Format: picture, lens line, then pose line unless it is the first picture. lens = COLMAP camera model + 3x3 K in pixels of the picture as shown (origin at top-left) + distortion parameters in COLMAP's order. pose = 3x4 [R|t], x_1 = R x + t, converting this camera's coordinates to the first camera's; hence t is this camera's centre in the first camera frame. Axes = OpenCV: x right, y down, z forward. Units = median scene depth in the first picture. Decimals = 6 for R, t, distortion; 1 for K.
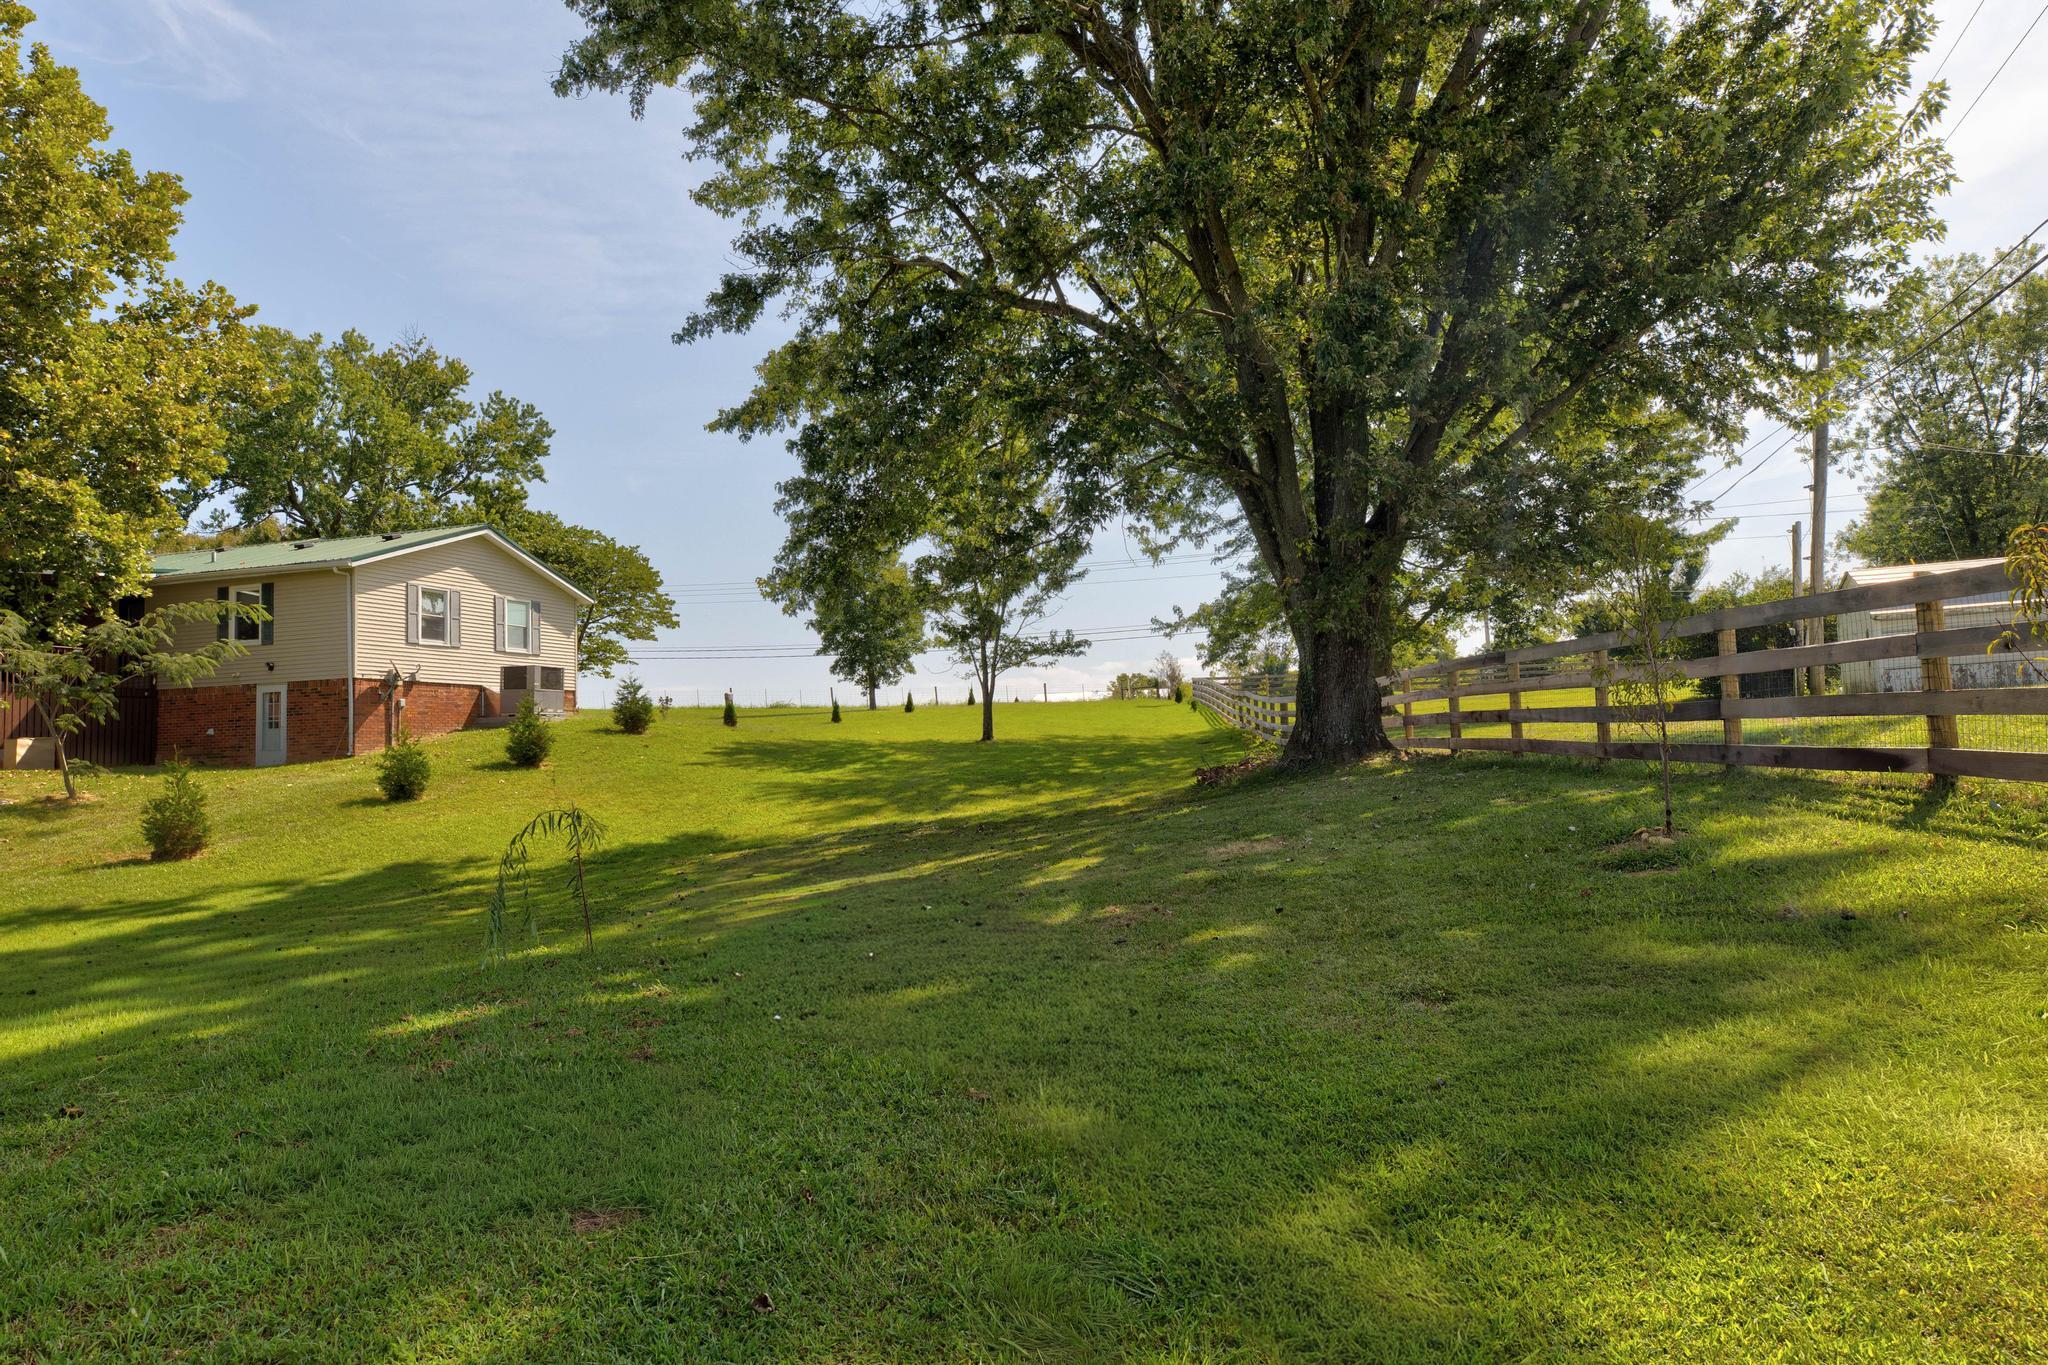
lens RADIAL K [[1299.1, 0, 1025.9], [0, 1299.1, 689.2], [0, 0, 1]] dist [0.001900, 0.000622]
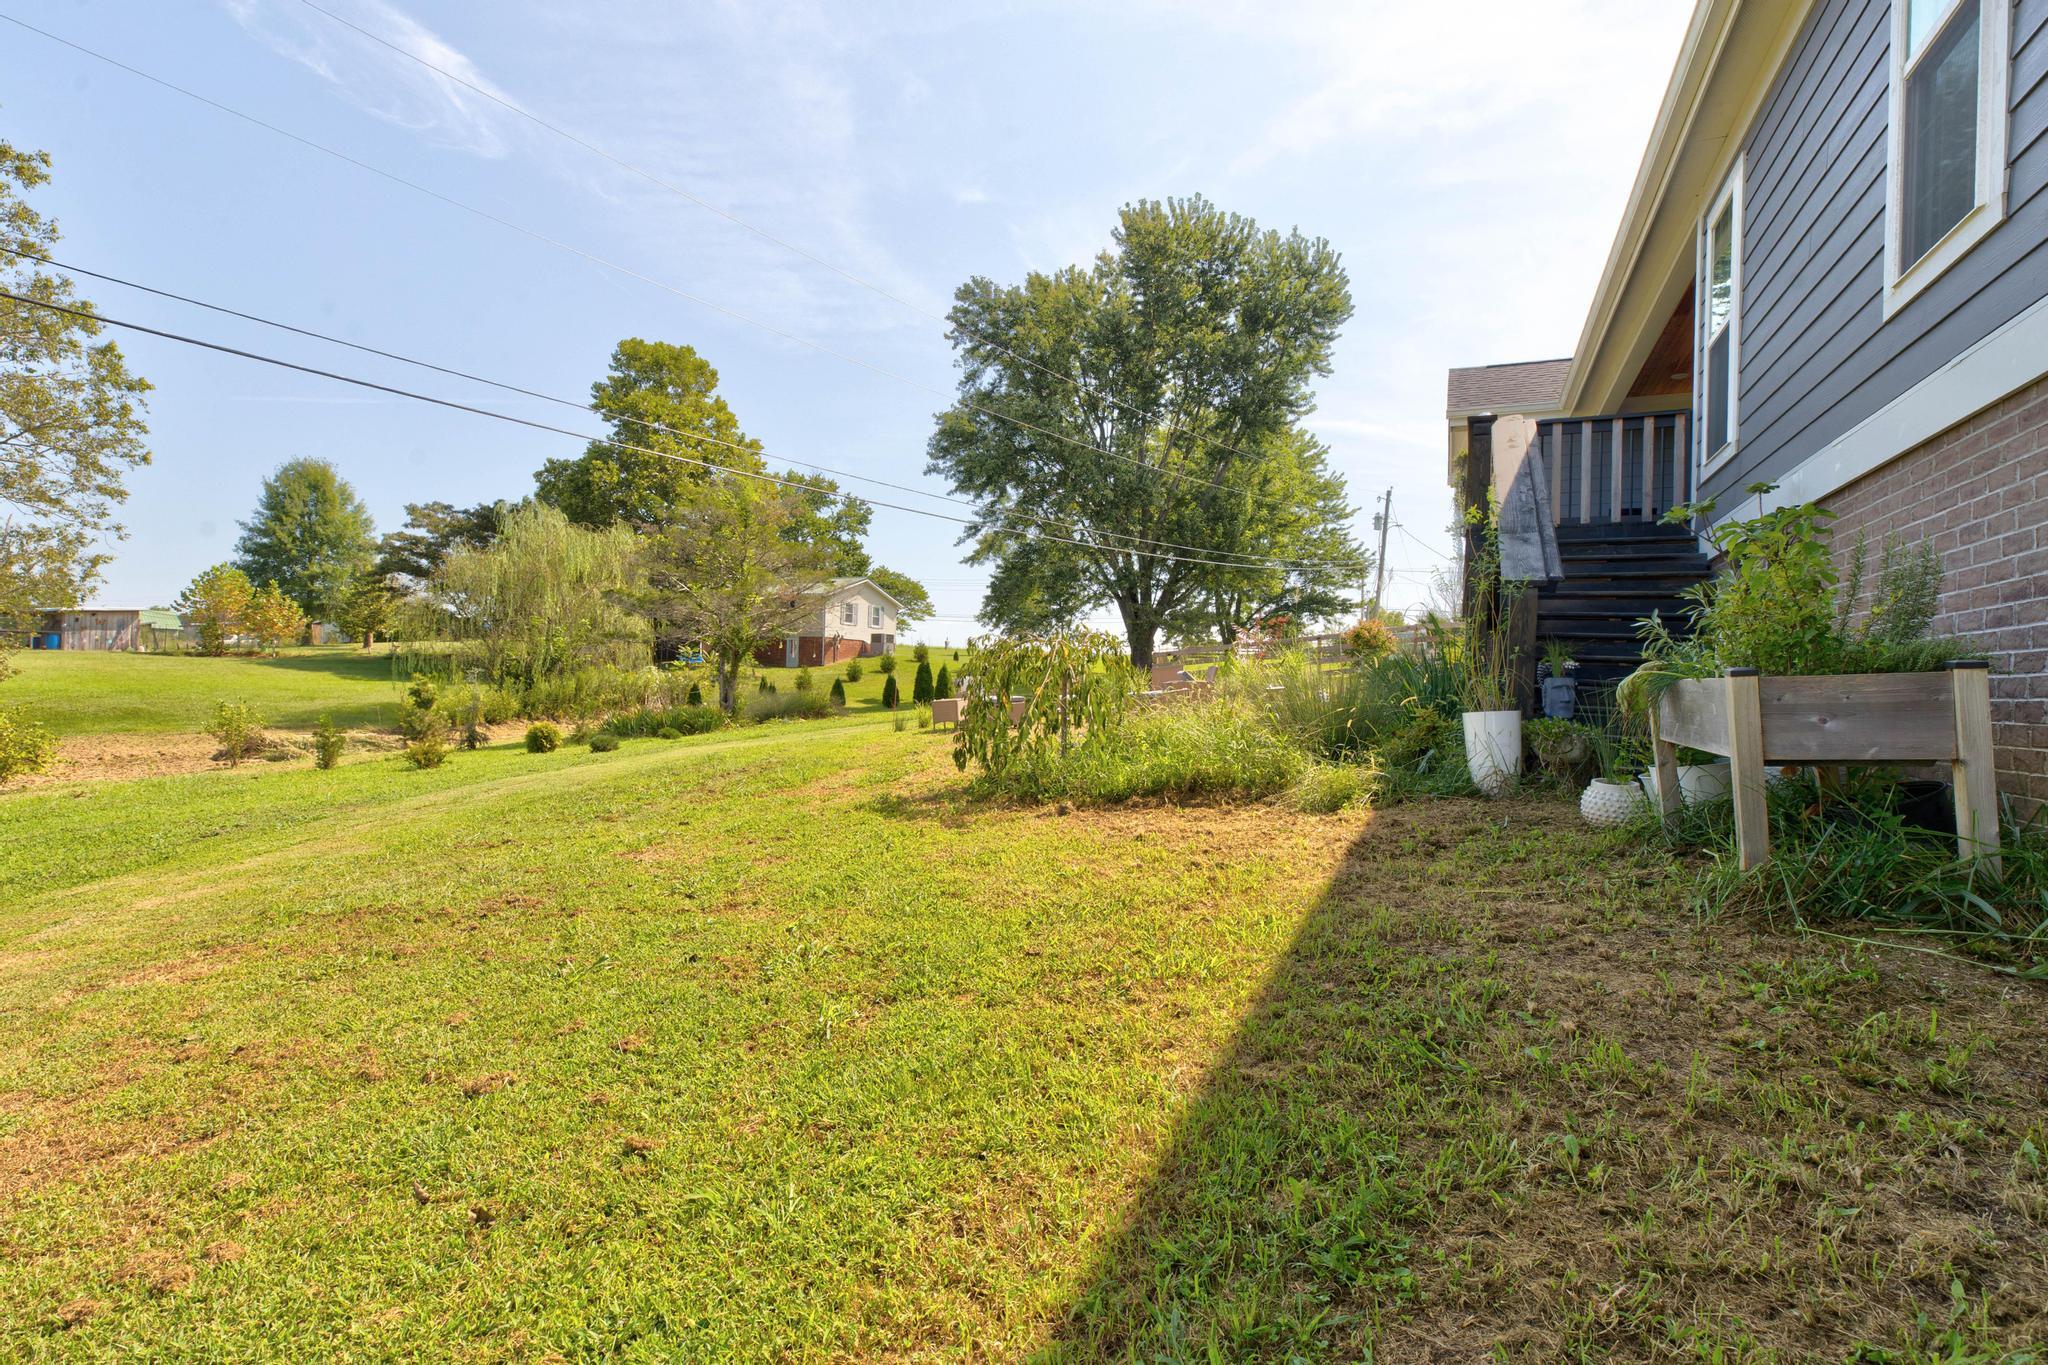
lens RADIAL K [[900.8, 0, 1028.8], [0, 900.8, 684.6], [0, 0, 1]] dist [0.002864, -0.000076]
pose [[0.991315, 0.053800, -0.120001, 0.110249], [-0.047470, 0.997357, 0.055002, -0.026502], [0.122643, -0.048828, 0.991249, -0.654052]]
